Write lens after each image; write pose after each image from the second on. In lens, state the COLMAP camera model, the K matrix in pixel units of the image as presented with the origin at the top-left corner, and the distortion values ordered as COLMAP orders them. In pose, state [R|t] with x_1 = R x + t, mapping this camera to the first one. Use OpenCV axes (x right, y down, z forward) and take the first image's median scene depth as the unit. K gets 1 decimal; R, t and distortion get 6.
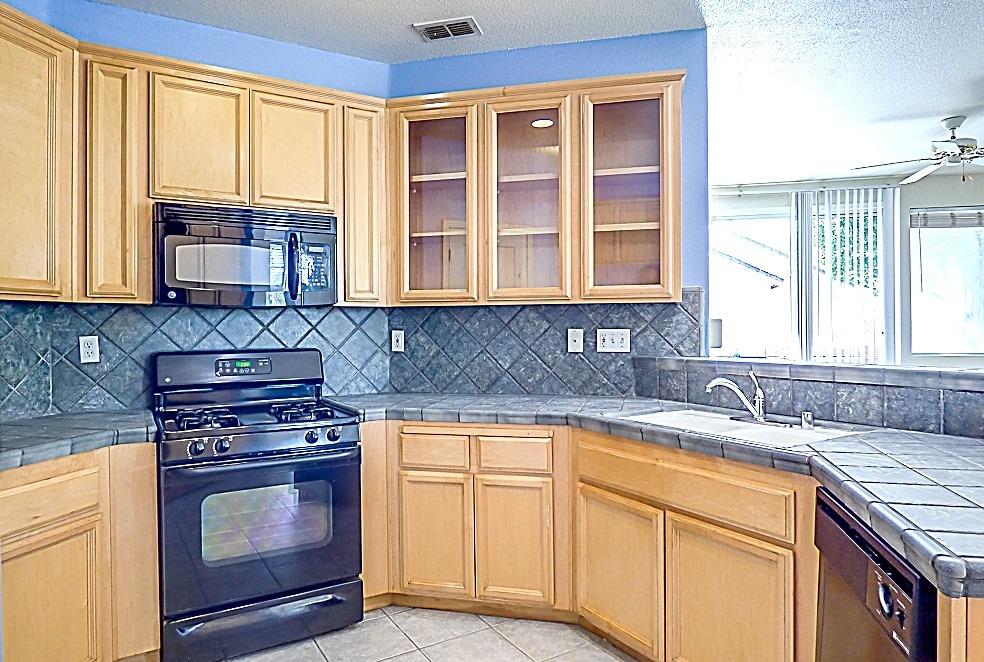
lens RADIAL K [[615.8, 0, 492.0], [0, 615.8, 328.7], [0, 0, 1]] dist [-0.009800, 0.002940]
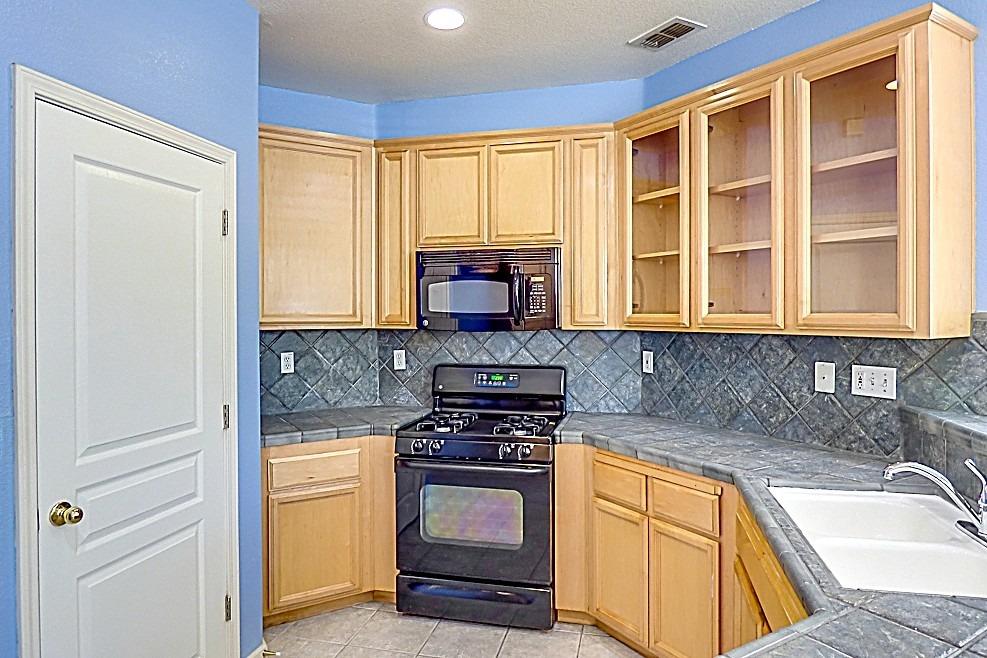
lens RADIAL K [[623.2, 0, 493.3], [0, 623.2, 321.4], [0, 0, 1]] dist [-0.023002, 0.002121]
pose [[0.712766, 0.014298, -0.701256, 0.421594], [-0.005826, 0.999878, 0.014465, -0.066804], [0.701377, -0.006224, 0.712763, 0.150066]]
